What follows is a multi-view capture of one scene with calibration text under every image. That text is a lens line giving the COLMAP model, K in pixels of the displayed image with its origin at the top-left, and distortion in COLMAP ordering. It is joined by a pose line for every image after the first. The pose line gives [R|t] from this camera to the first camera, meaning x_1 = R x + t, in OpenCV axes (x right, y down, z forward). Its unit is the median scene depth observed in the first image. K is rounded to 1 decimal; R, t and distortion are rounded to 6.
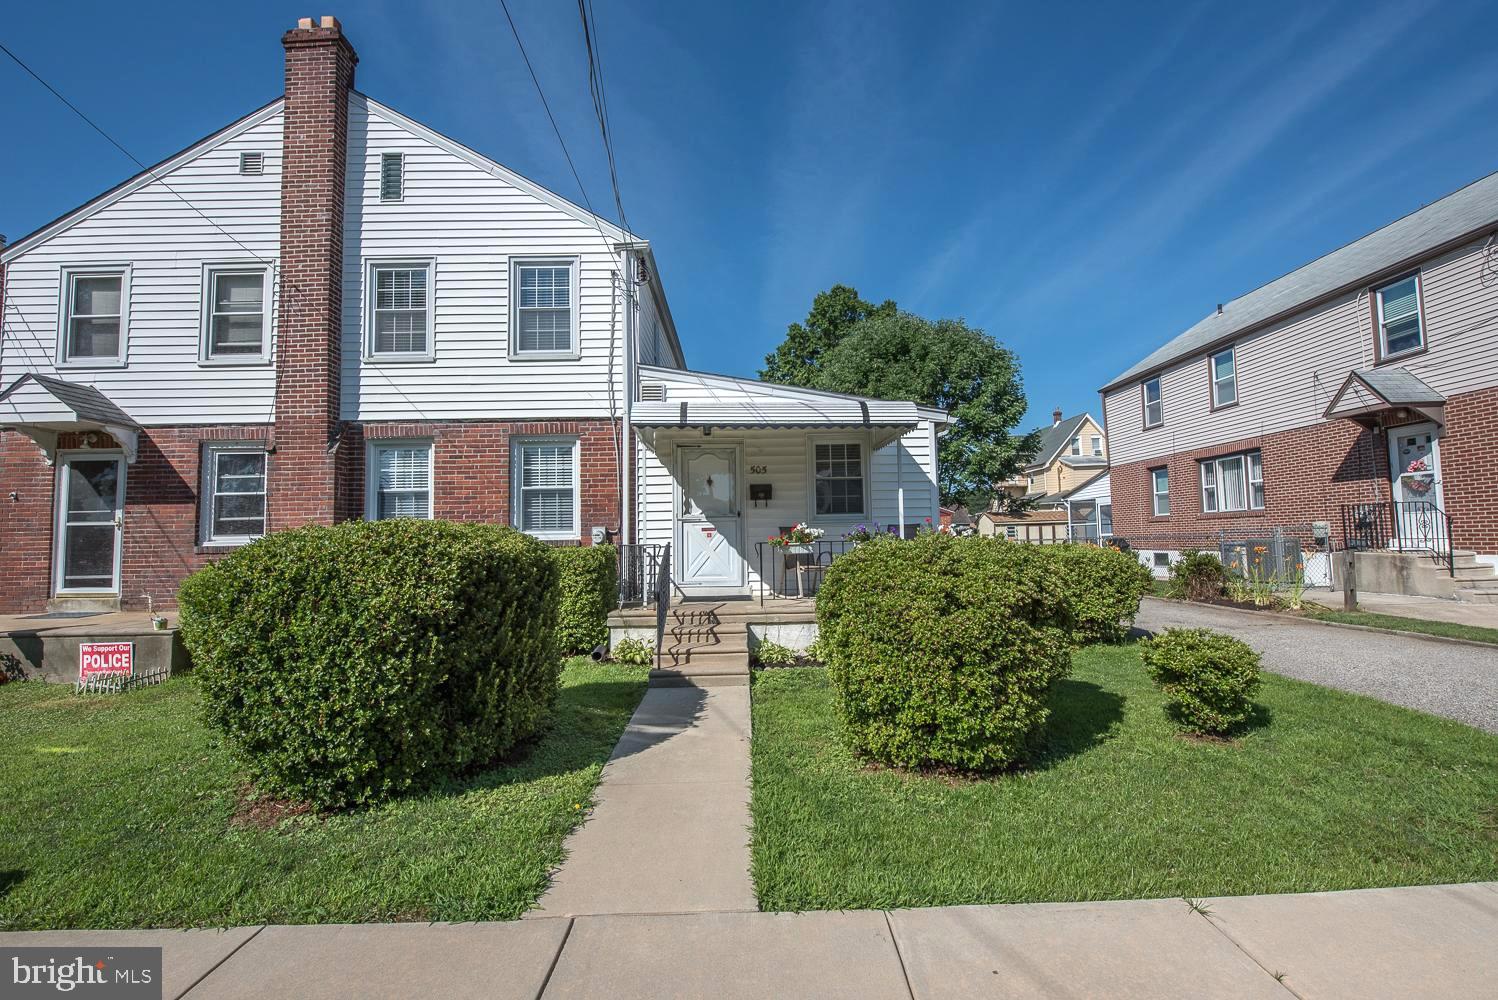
lens RADIAL K [[675.5, 0, 749.0], [0, 675.5, 500.0], [0, 0, 1]] dist [-0.013983, -0.000246]
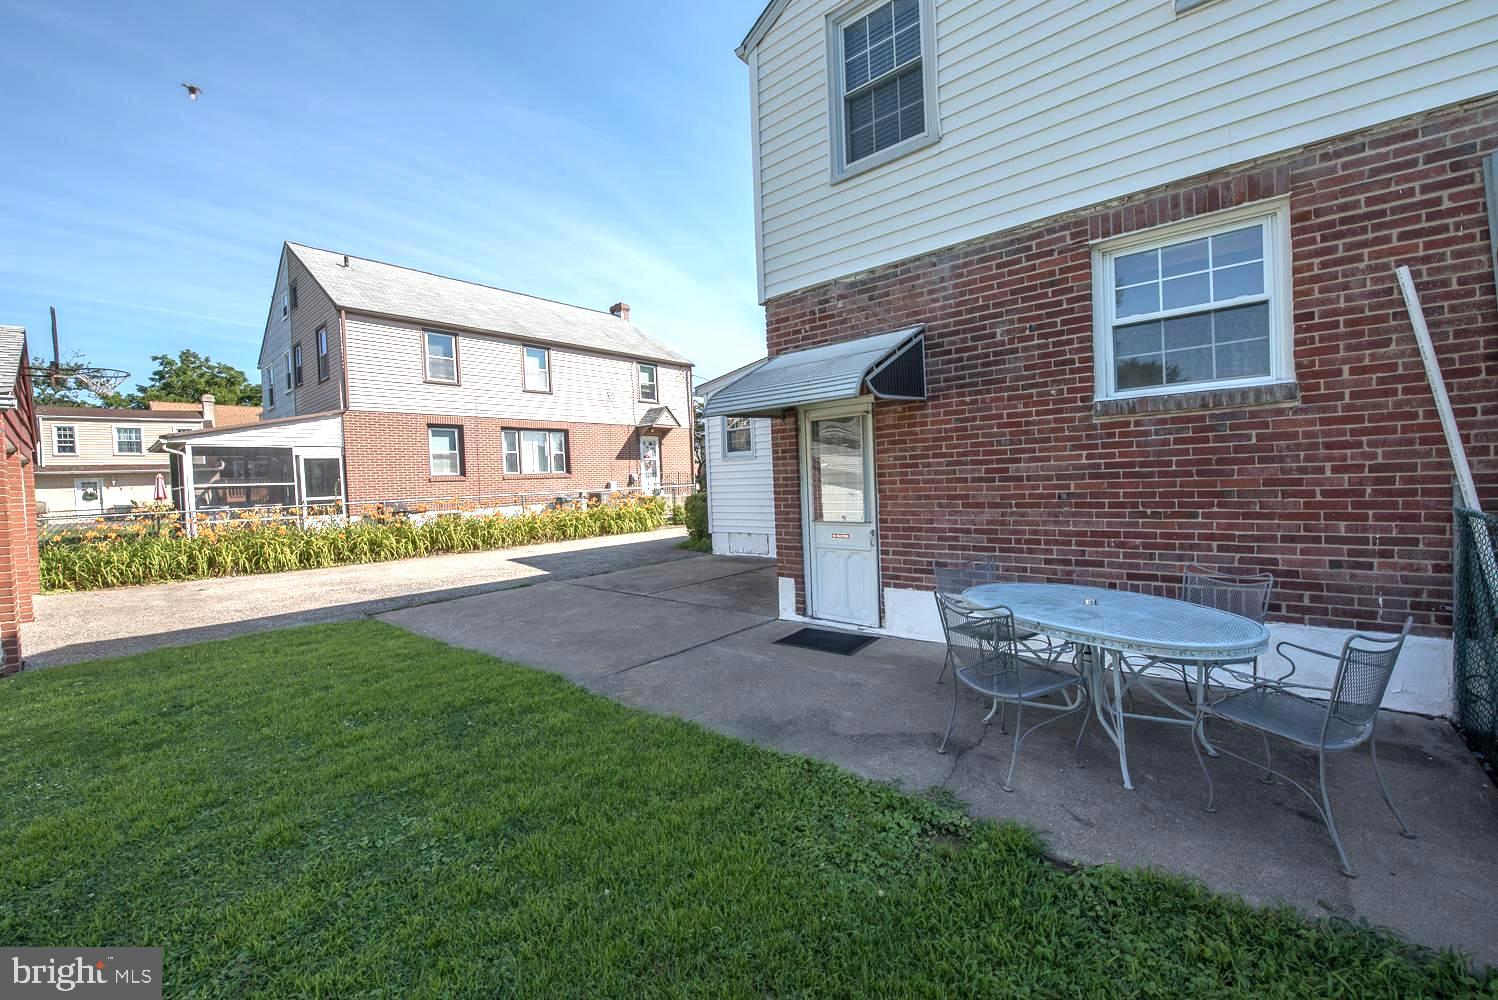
lens RADIAL K [[593.7, 0, 747.1], [0, 593.7, 501.8], [0, 0, 1]] dist [-0.019385, -0.000853]
pose [[-0.745971, 0.023769, 0.665555, -0.574358], [0.010621, 0.999660, -0.023797, 0.176138], [-0.665894, -0.010683, -0.745970, 2.737556]]
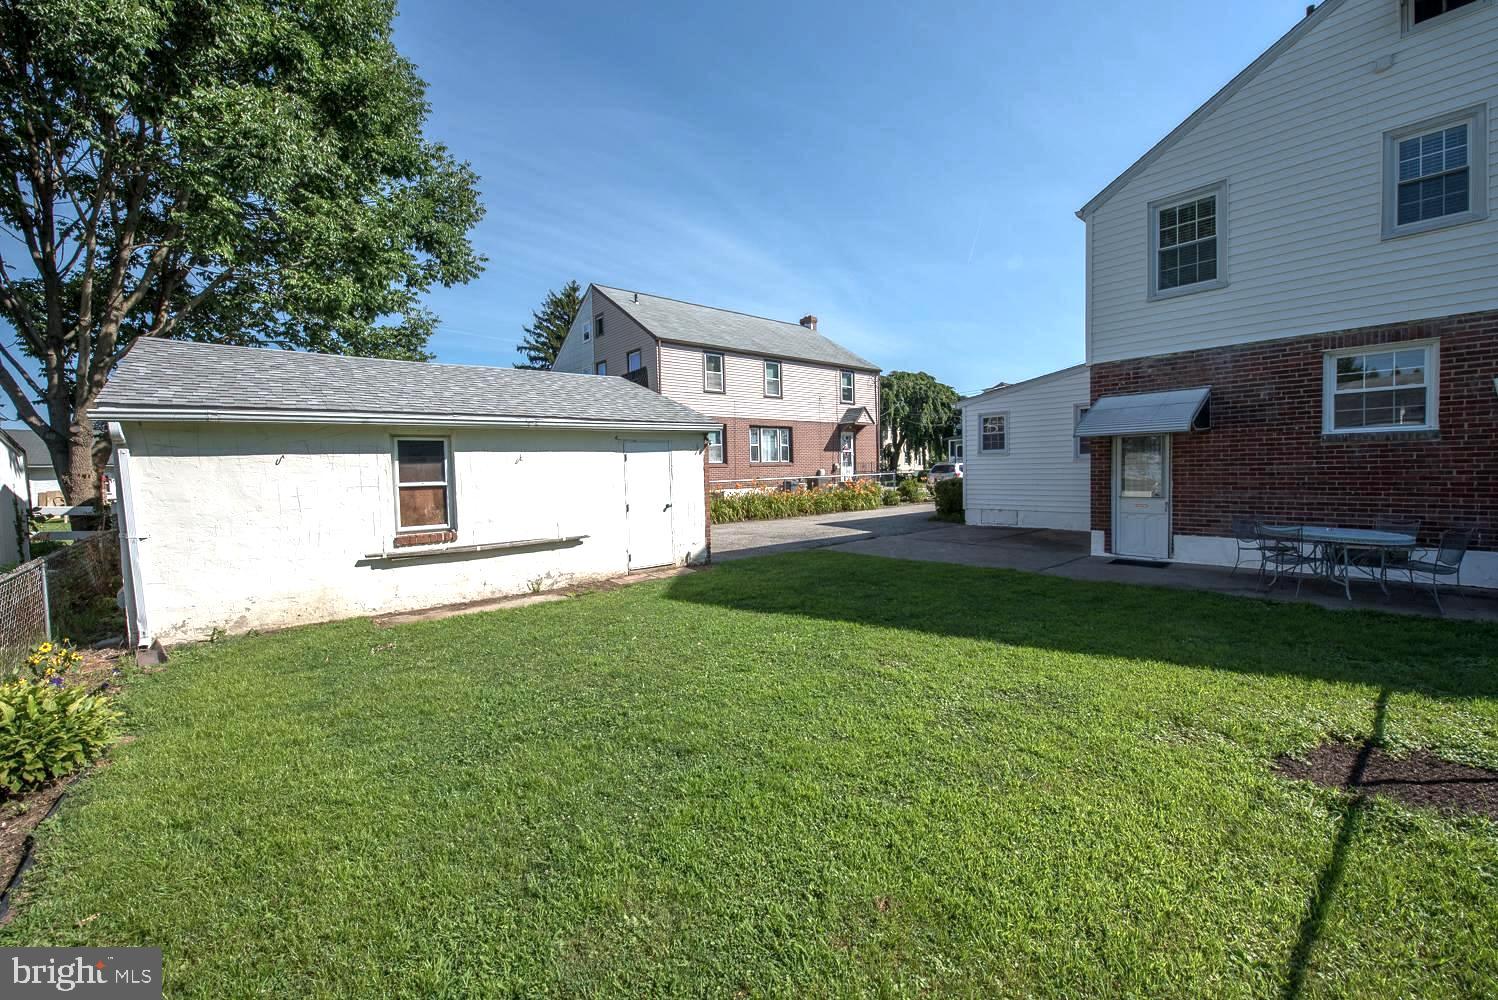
lens RADIAL K [[593.7, 0, 747.1], [0, 593.7, 501.8], [0, 0, 1]] dist [-0.019385, -0.000853]
pose [[-0.633727, -0.006249, 0.773532, -0.598669], [-0.014410, 0.999889, -0.003728, 0.203889], [-0.773423, -0.013509, -0.633747, 3.379485]]
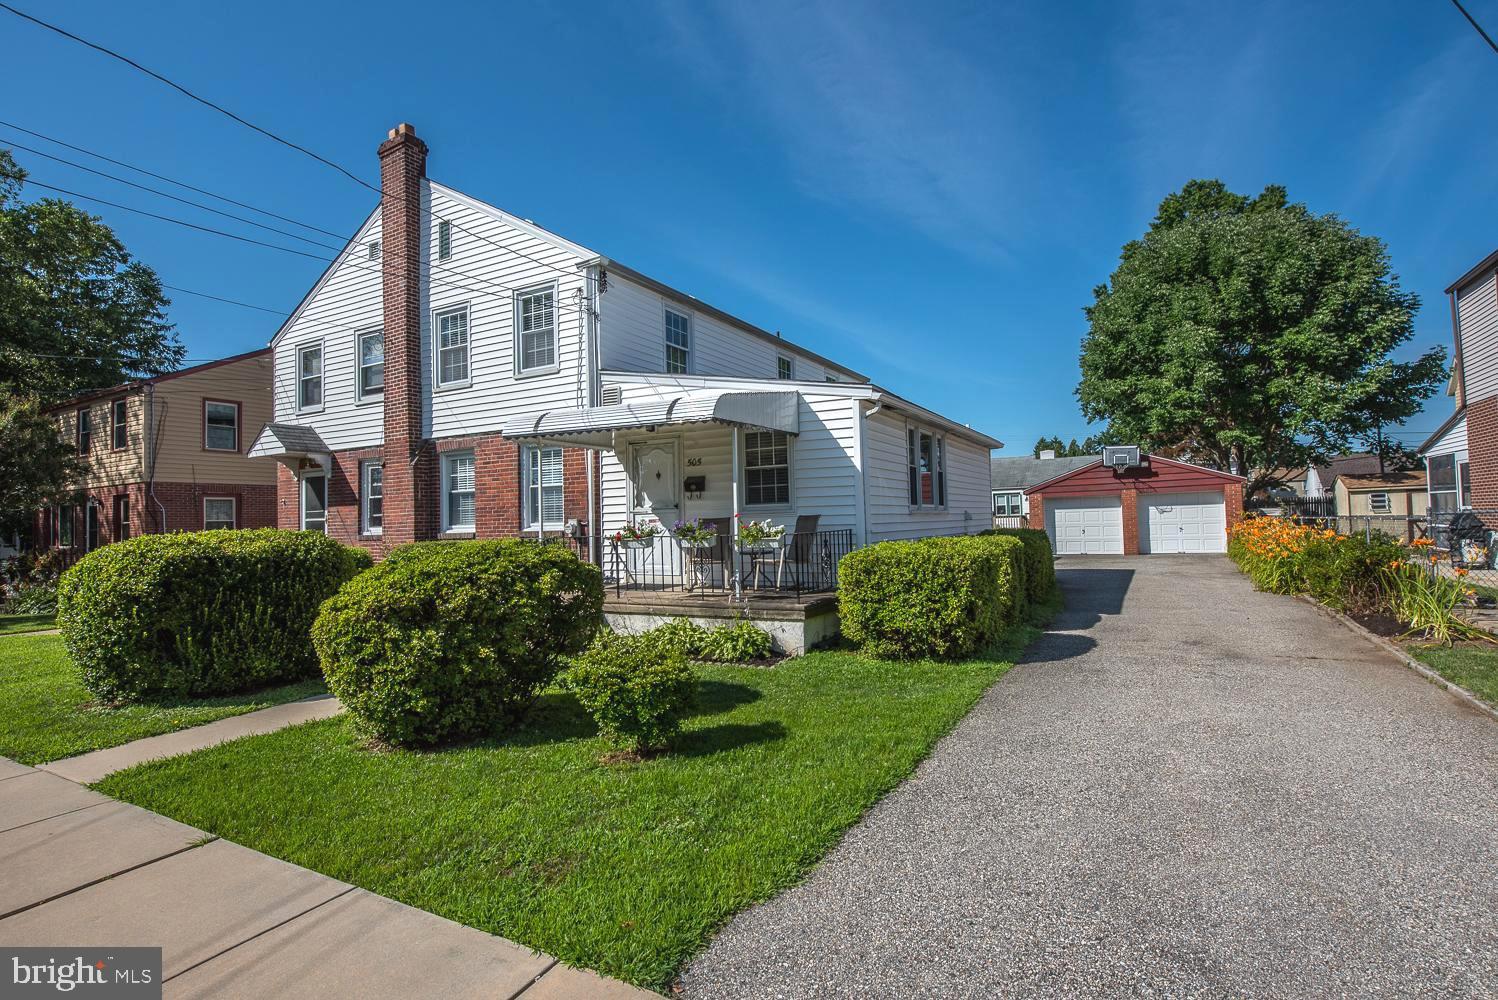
lens RADIAL K [[728.5, 0, 749.0], [0, 728.5, 500.0], [0, 0, 1]] dist [-0.010748, -0.000808]
pose [[0.867596, -0.019465, -0.496889, 0.632421], [0.041621, 0.998570, 0.033555, -0.021315], [0.495525, -0.049793, 0.867165, 0.085384]]
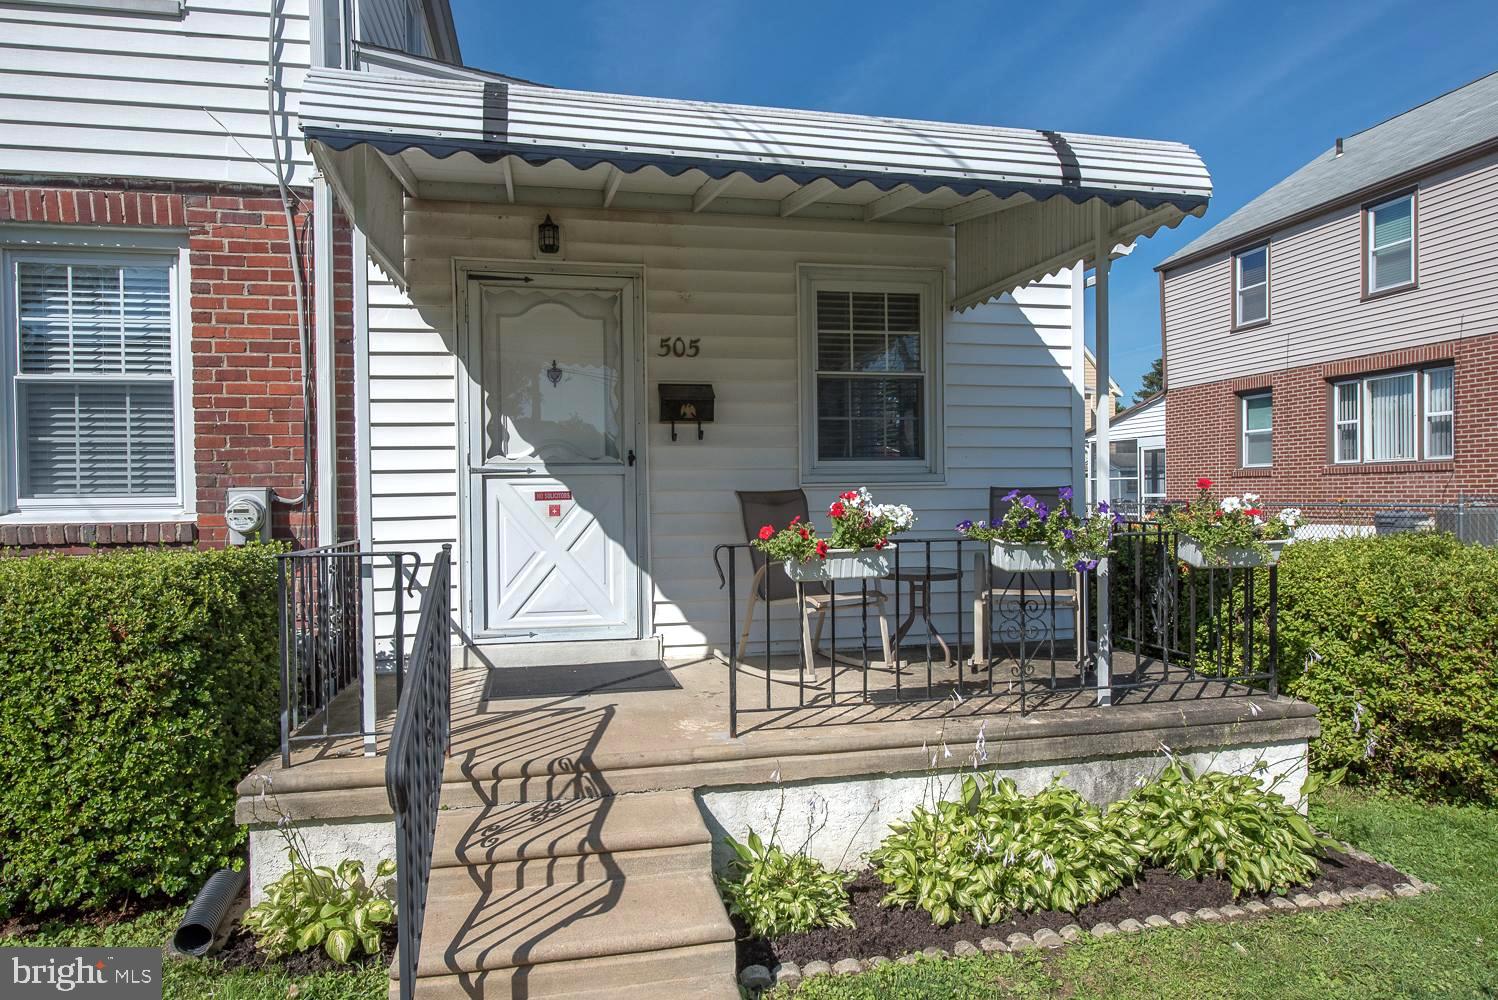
lens RADIAL K [[938.9, 0, 748.4], [0, 938.9, 510.7], [0, 0, 1]] dist [-0.004187, -0.001773]
pose [[0.981969, 0.001594, 0.189036, -0.051091], [-0.016352, 0.996933, 0.076535, 0.008534], [-0.188334, -0.078246, 0.978983, 0.442737]]
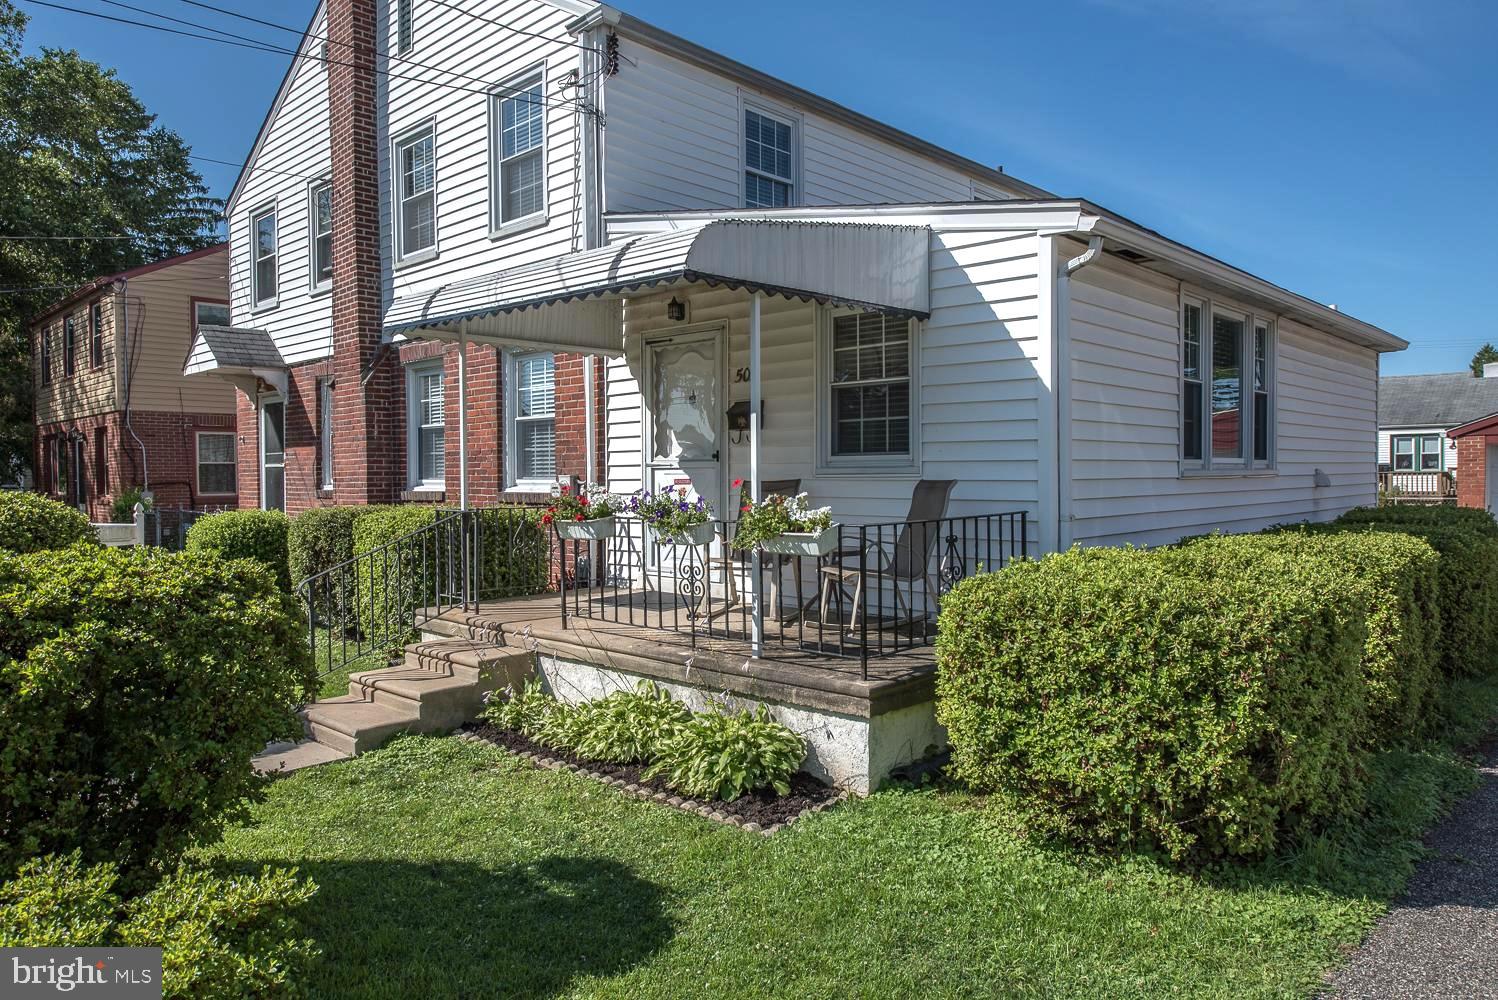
lens RADIAL K [[986.0, 0, 749.0], [0, 986.0, 500.0], [0, 0, 1]] dist [-0.003879, 0.003856]
pose [[0.714266, 0.031572, -0.699162, 0.579253], [0.039236, 0.995605, 0.085042, -0.011472], [0.698774, -0.088175, 0.709887, 0.425932]]
